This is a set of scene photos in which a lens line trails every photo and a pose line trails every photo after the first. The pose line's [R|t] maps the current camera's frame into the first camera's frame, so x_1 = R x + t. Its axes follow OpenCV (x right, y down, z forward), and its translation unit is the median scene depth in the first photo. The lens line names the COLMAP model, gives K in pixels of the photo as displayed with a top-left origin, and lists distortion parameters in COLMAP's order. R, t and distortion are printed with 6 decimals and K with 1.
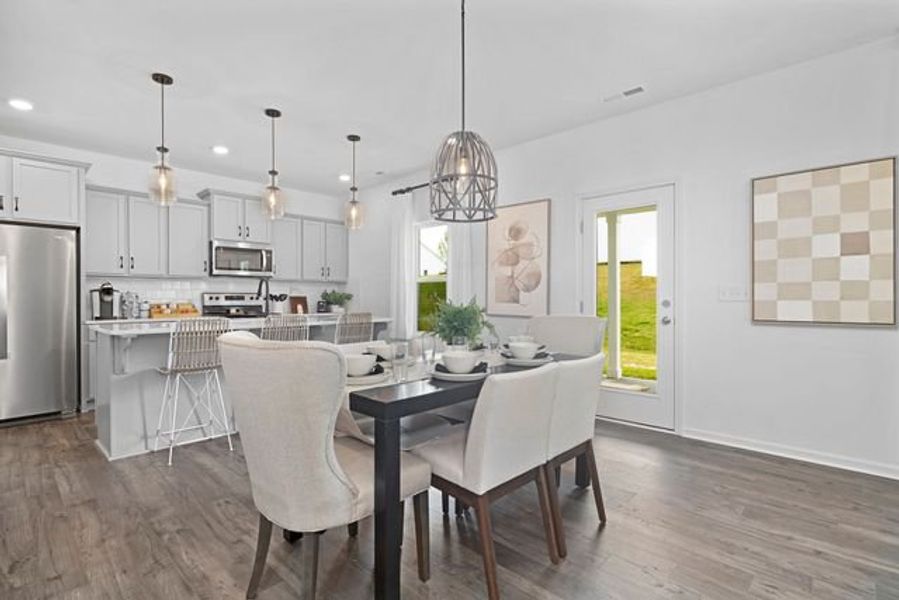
lens RADIAL K [[442.9, 0, 453.2], [0, 442.9, 296.2], [0, 0, 1]] dist [-0.000839, 0.000298]
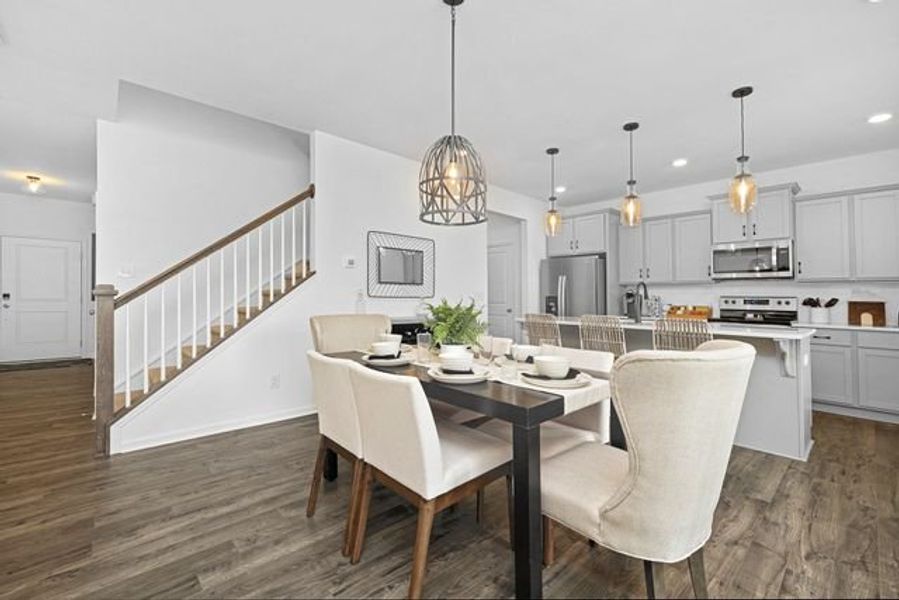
lens RADIAL K [[386.3, 0, 444.0], [0, 386.3, 284.9], [0, 0, 1]] dist [0.001255, -0.000409]
pose [[-0.078605, -0.032019, -0.996392, 0.394073], [-0.009252, 0.999464, -0.031388, -0.000790], [0.996863, 0.006751, -0.078859, 0.451141]]
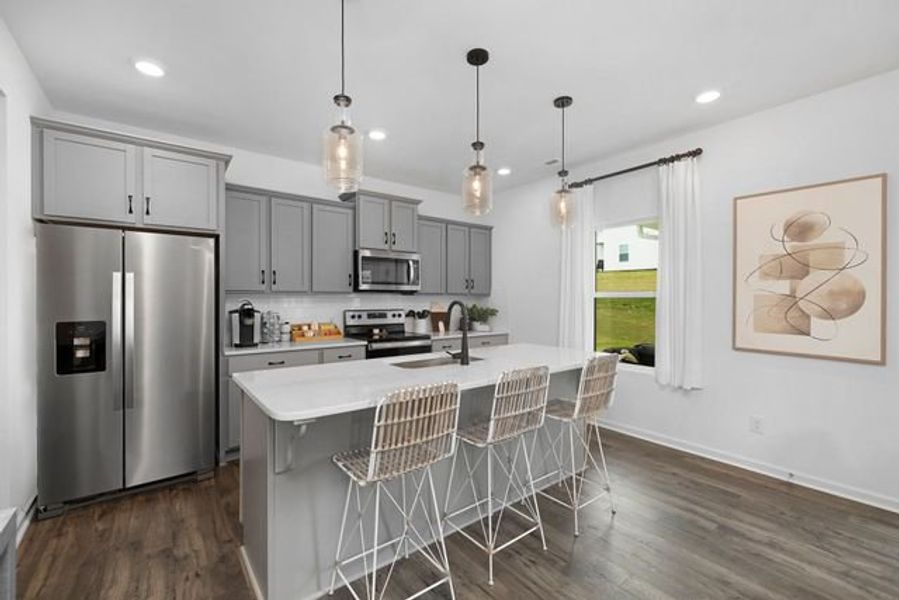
lens RADIAL K [[386.3, 0, 446.0], [0, 386.3, 296.8], [0, 0, 1]] dist [0.001255, -0.000409]
pose [[0.987297, 0.002754, -0.158860, -0.261582], [-0.003146, 0.999993, -0.002216, -0.034553], [0.158853, 0.002687, 0.987299, 0.300643]]
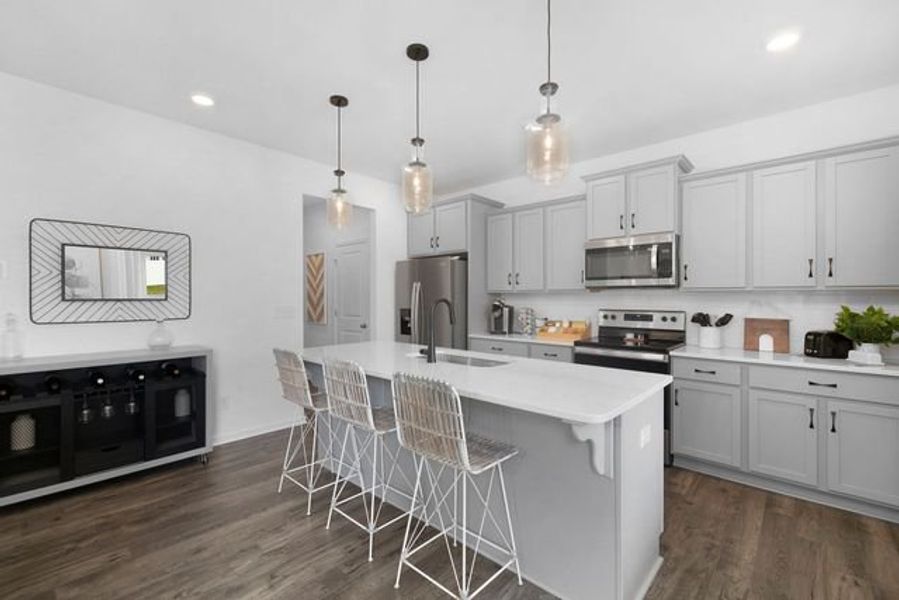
lens RADIAL K [[386.3, 0, 441.8], [0, 386.3, 298.5], [0, 0, 1]] dist [0.001255, -0.000409]
pose [[0.001379, 0.005174, -0.999986, 0.125692], [0.002535, 0.999983, 0.005178, -0.032728], [0.999996, -0.002542, 0.001366, 0.750593]]
